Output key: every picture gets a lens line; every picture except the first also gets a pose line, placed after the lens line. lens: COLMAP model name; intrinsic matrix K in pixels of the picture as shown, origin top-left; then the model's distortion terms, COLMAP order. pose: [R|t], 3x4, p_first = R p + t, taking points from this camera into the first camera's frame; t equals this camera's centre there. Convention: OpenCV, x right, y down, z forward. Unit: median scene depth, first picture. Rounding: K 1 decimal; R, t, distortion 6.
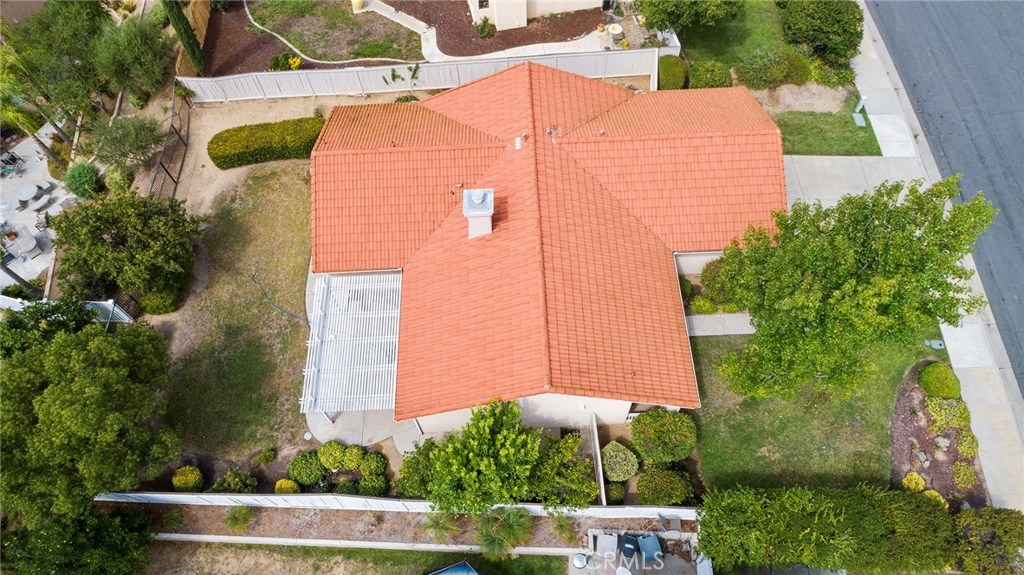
lens RADIAL K [[700.6, 0, 512.0], [0, 700.6, 287.5], [0, 0, 1]] dist [-0.011767, -0.000087]
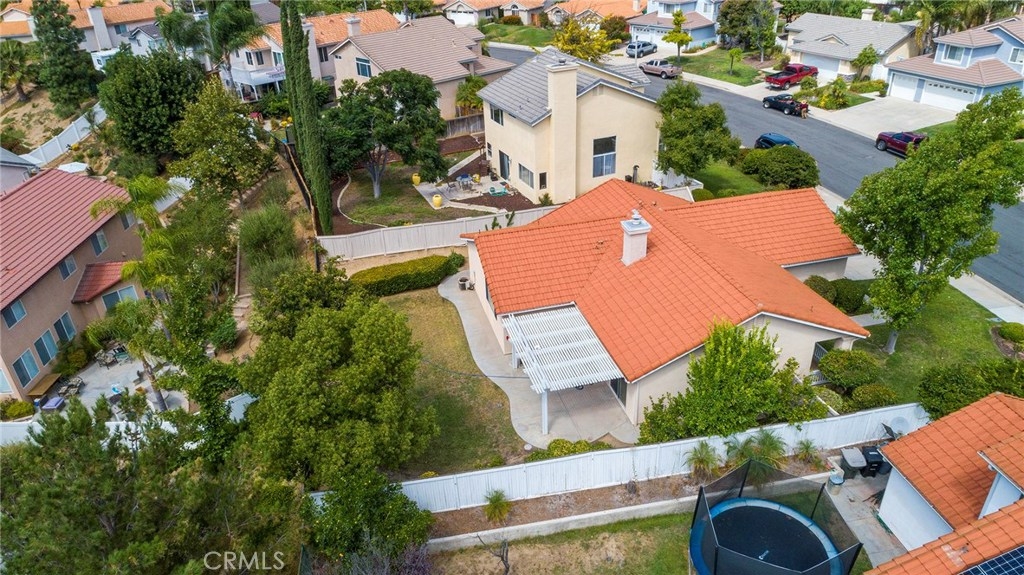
lens RADIAL K [[700.6, 0, 512.0], [0, 700.6, 287.5], [0, 0, 1]] dist [-0.011767, -0.000087]
pose [[0.974550, -0.107877, 0.196507, -0.401832], [0.196220, 0.834388, -0.515067, 0.441313], [-0.108399, 0.540517, 0.834321, 0.030965]]
